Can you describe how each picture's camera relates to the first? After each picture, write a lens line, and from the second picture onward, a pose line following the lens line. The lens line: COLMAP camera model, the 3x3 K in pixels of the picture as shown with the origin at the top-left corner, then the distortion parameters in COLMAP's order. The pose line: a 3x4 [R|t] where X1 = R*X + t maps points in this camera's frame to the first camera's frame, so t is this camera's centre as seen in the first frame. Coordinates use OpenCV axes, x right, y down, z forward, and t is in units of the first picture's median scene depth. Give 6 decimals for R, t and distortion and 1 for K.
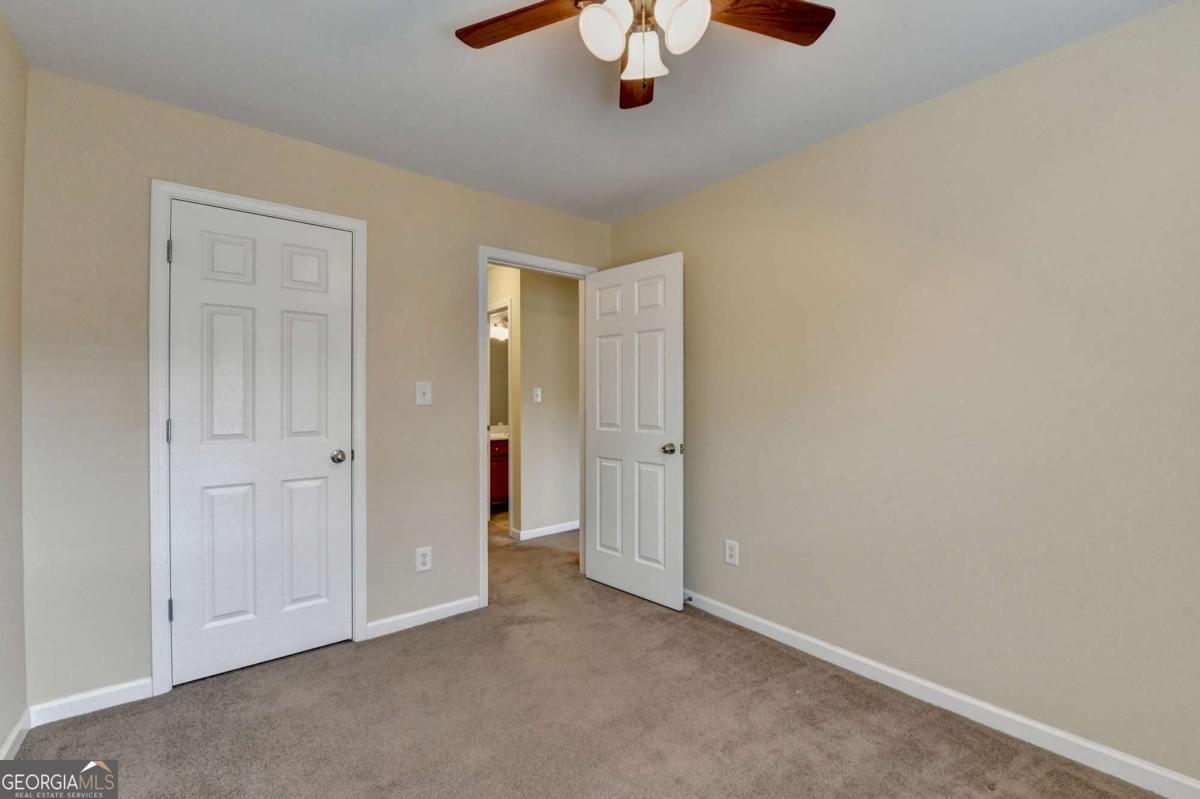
lens RADIAL K [[502.2, 0, 597.7], [0, 502.2, 399.8], [0, 0, 1]] dist [-0.017489, -0.001868]
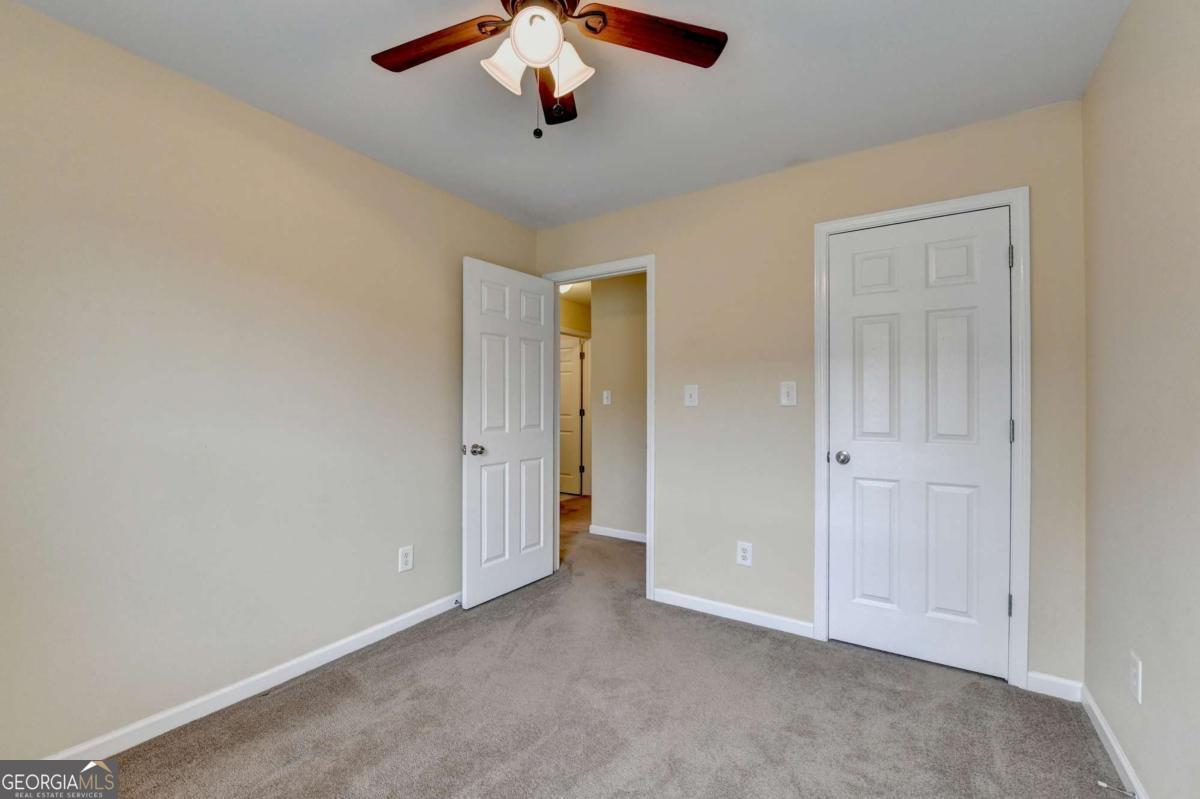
lens RADIAL K [[502.2, 0, 600.0], [0, 502.2, 398.4], [0, 0, 1]] dist [-0.017489, -0.001868]
pose [[0.306661, -0.003154, -0.951813, 0.122270], [-0.001797, 0.999991, -0.003893, -0.000354], [0.951817, 0.002904, 0.306653, 0.085538]]
